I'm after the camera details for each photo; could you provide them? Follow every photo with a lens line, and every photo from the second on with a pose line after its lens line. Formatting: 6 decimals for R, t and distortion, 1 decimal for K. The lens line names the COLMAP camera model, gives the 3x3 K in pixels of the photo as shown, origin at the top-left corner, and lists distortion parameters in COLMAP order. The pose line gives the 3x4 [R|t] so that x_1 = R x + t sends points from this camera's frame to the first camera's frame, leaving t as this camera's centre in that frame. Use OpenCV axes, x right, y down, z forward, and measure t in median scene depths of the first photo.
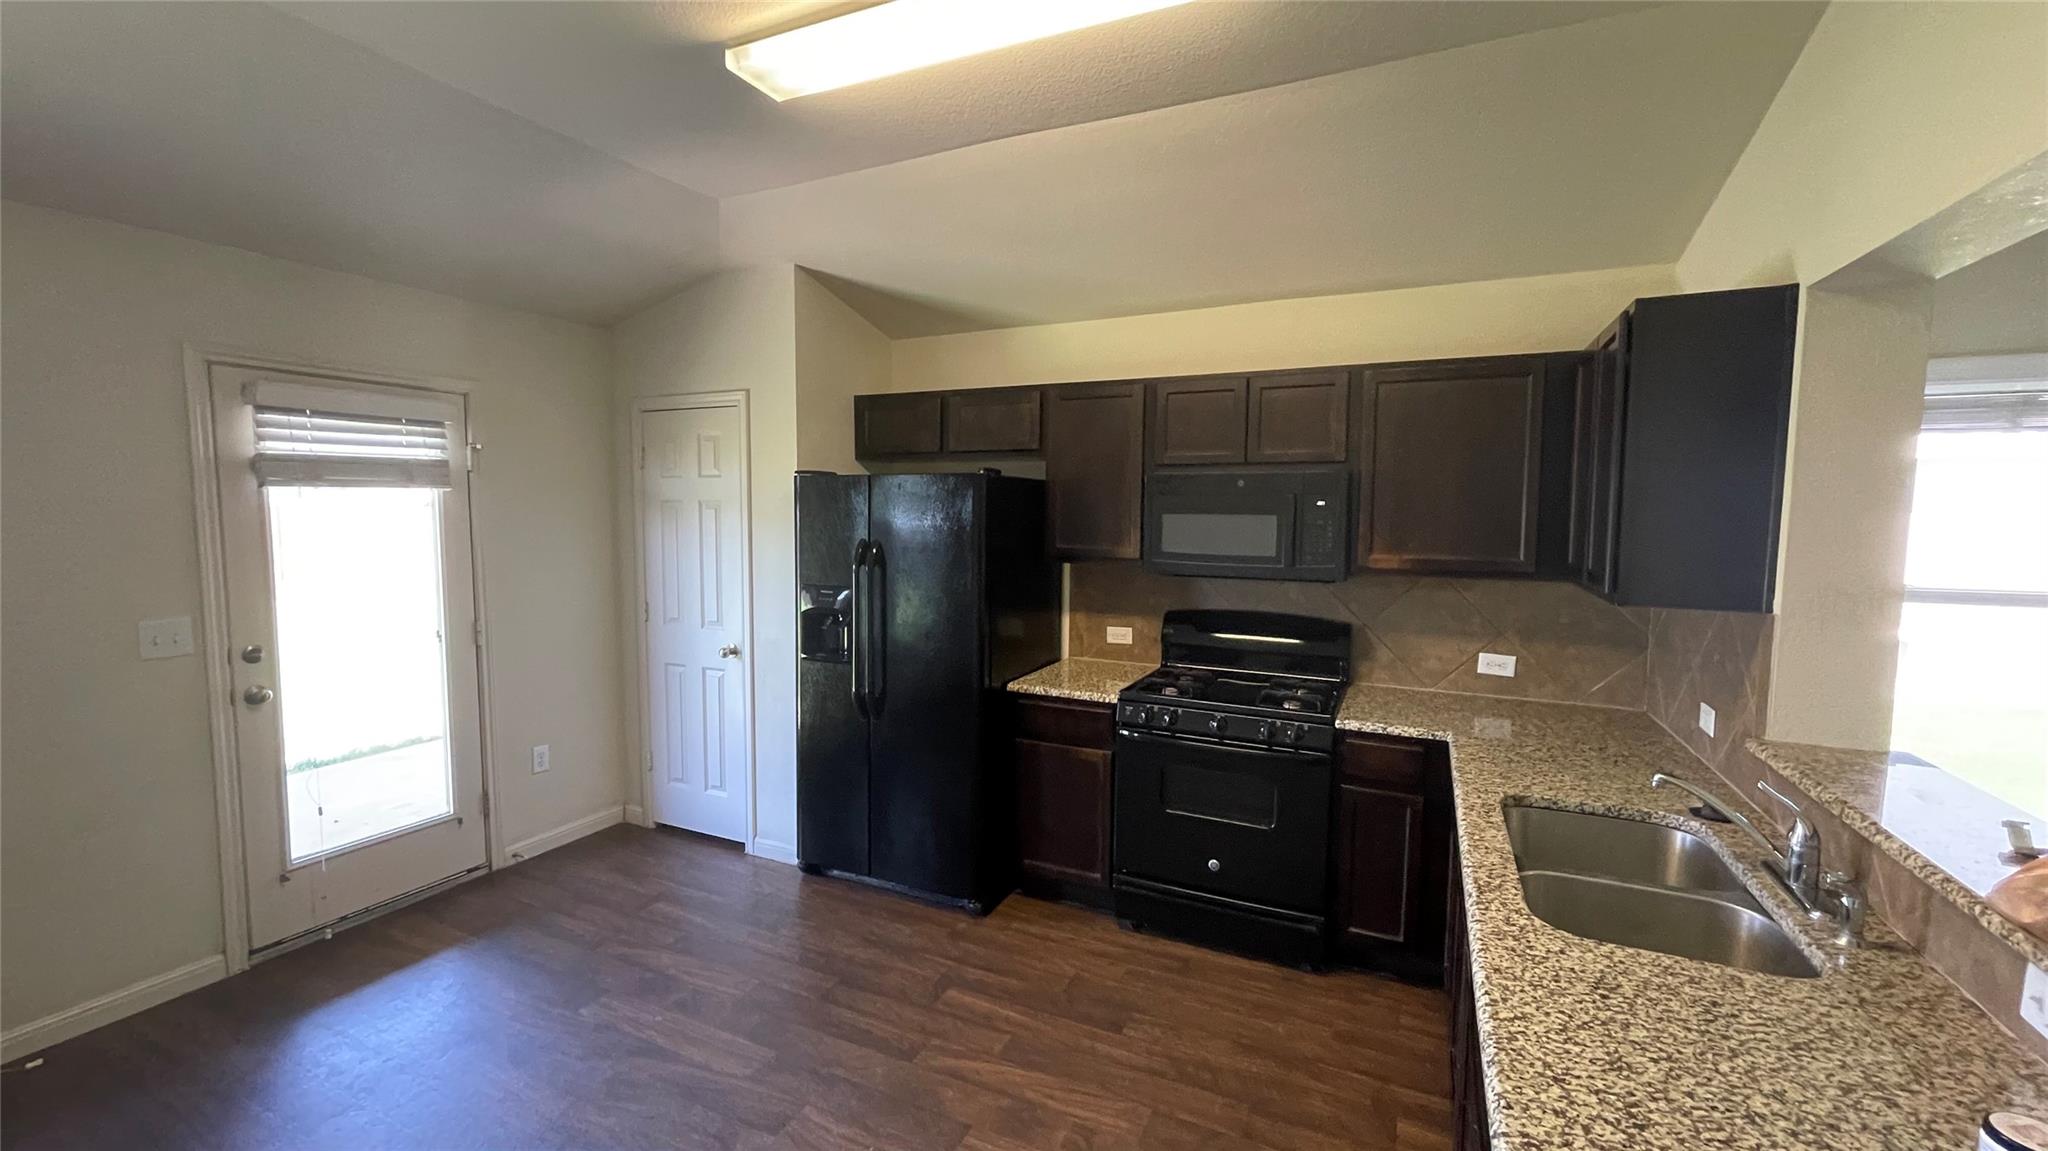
lens RADIAL K [[830.5, 0, 1019.0], [0, 830.5, 570.8], [0, 0, 1]] dist [-0.001081, -0.000046]
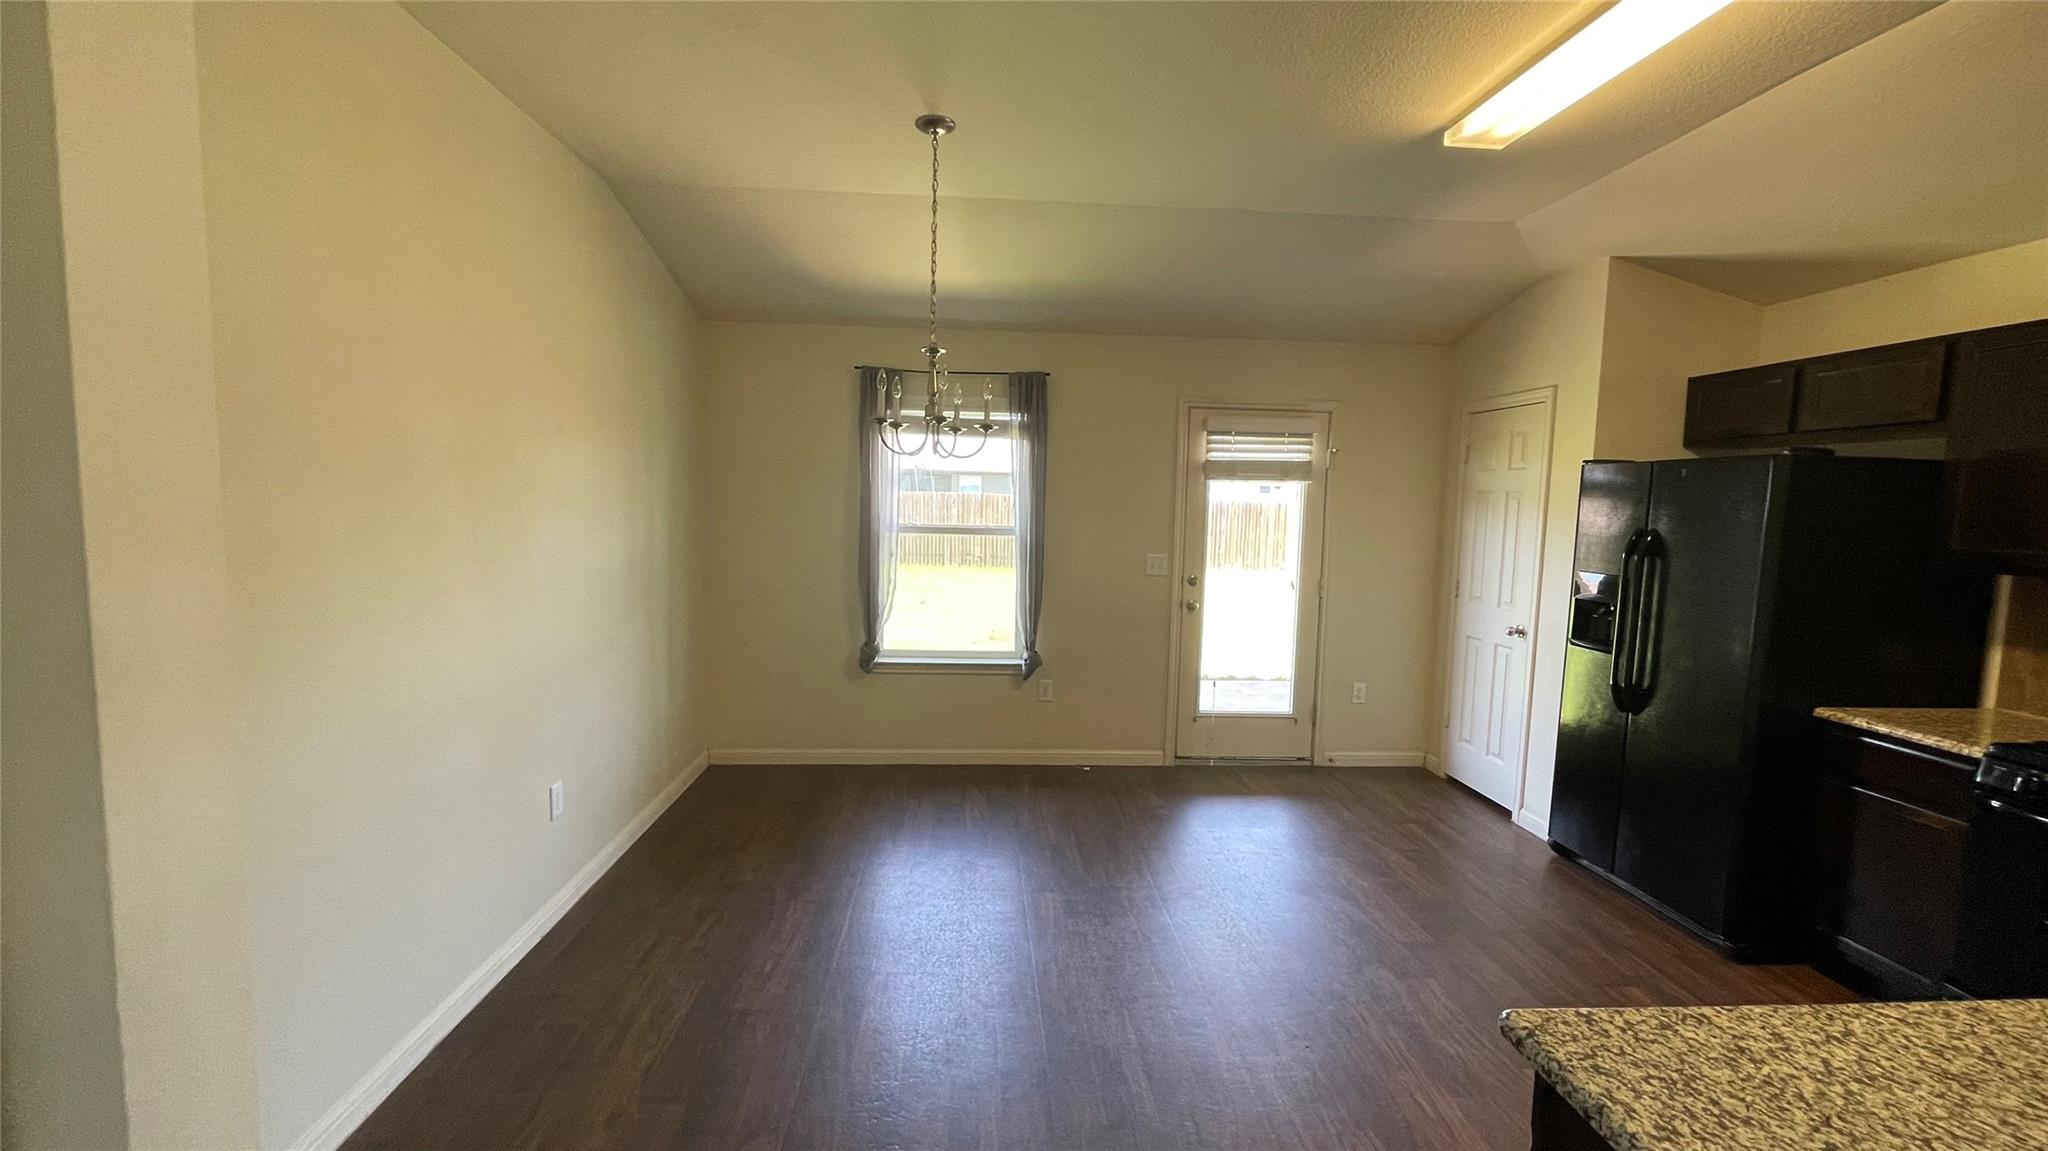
lens RADIAL K [[830.5, 0, 1019.0], [0, 830.5, 570.8], [0, 0, 1]] dist [-0.001081, -0.000046]
pose [[0.484292, 0.080486, -0.871196, 0.315934], [-0.088053, 0.995188, 0.042993, 0.034932], [0.870464, 0.055891, 0.489049, -0.107334]]
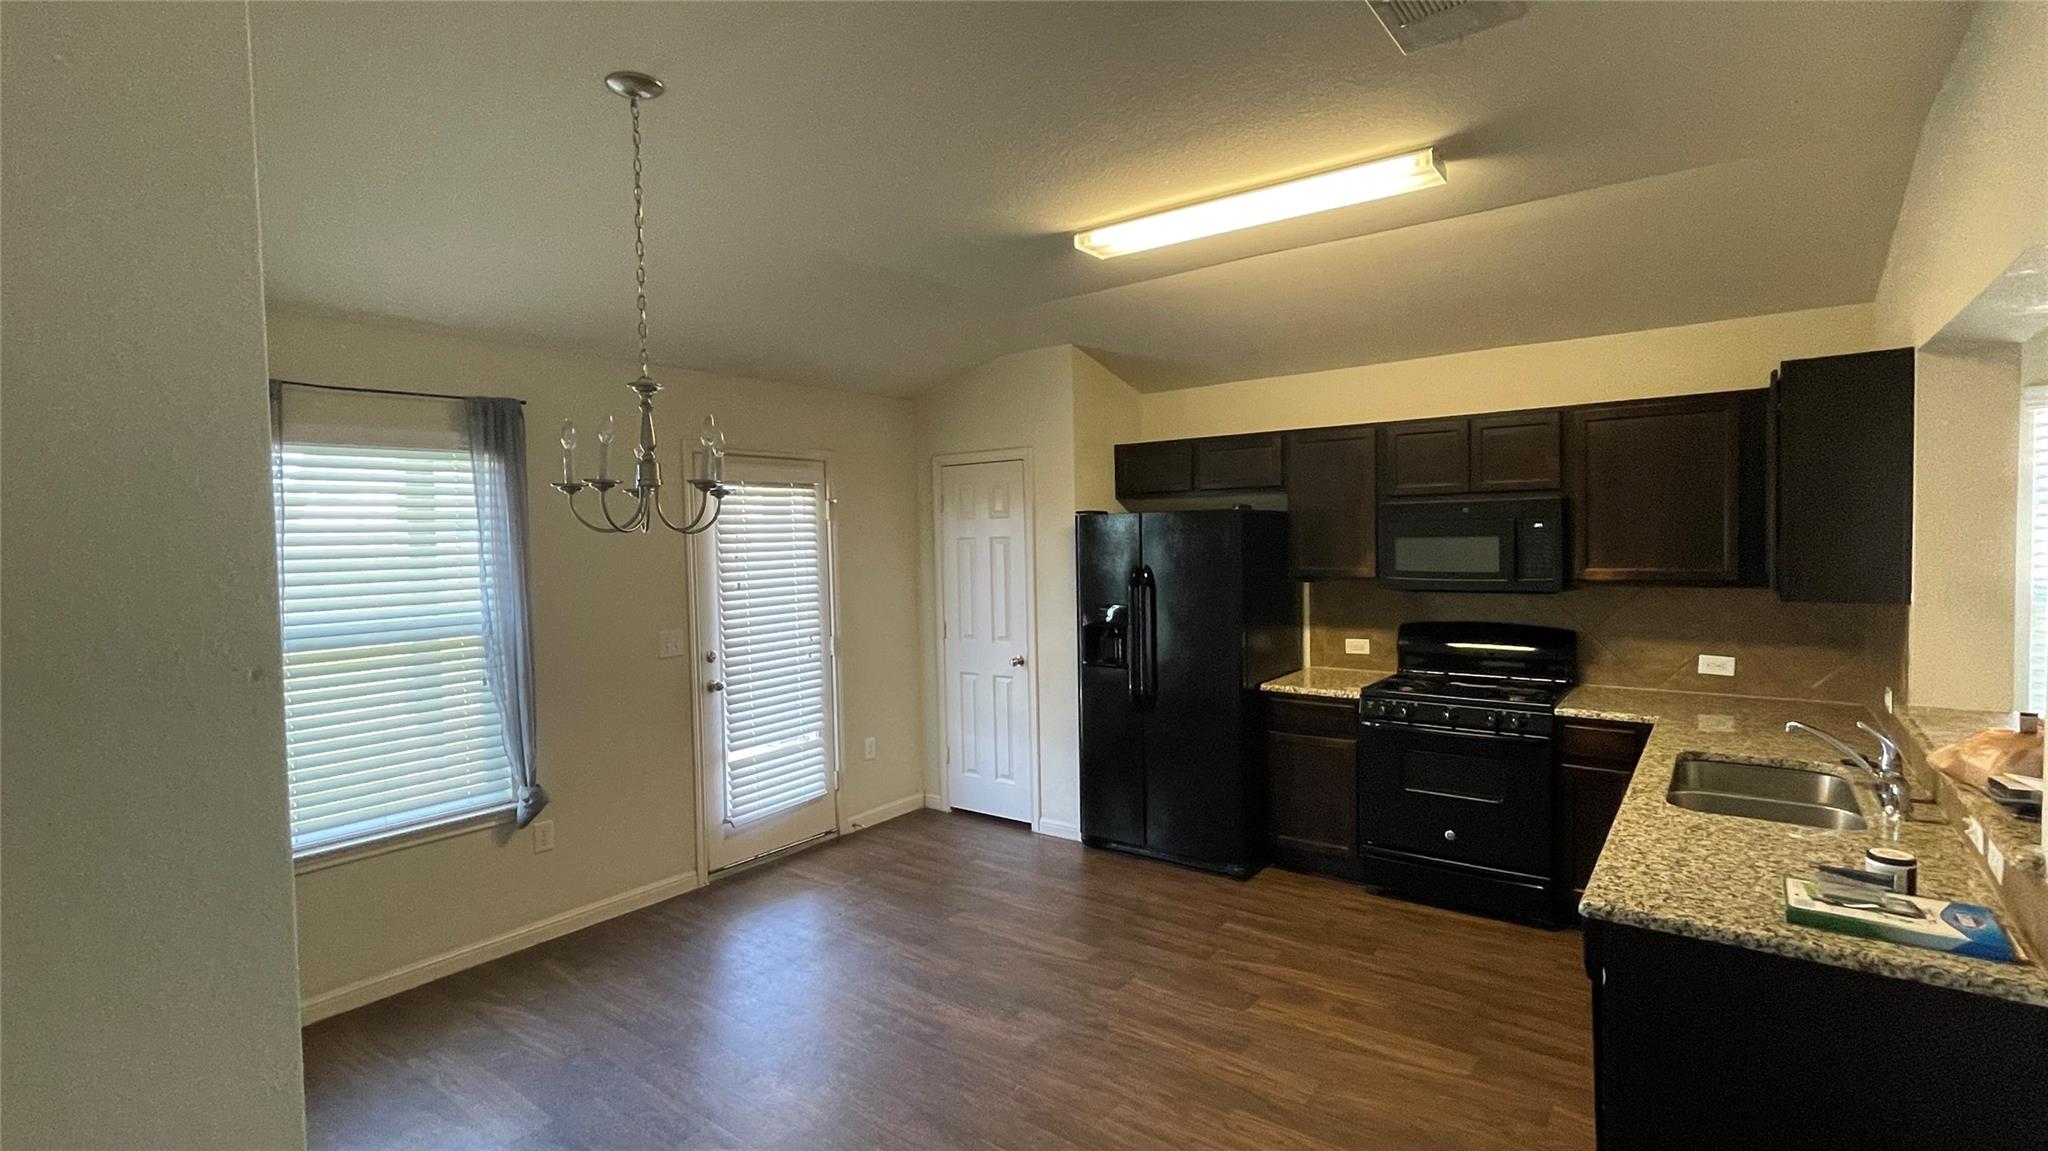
lens RADIAL K [[948.0, 0, 1022.2], [0, 948.0, 569.2], [0, 0, 1]] dist [0.001336, -0.000066]
pose [[0.979430, -0.021524, -0.200634, -0.073830], [0.013733, 0.999100, -0.040141, 0.021406], [0.201317, 0.036560, 0.978844, -0.409485]]
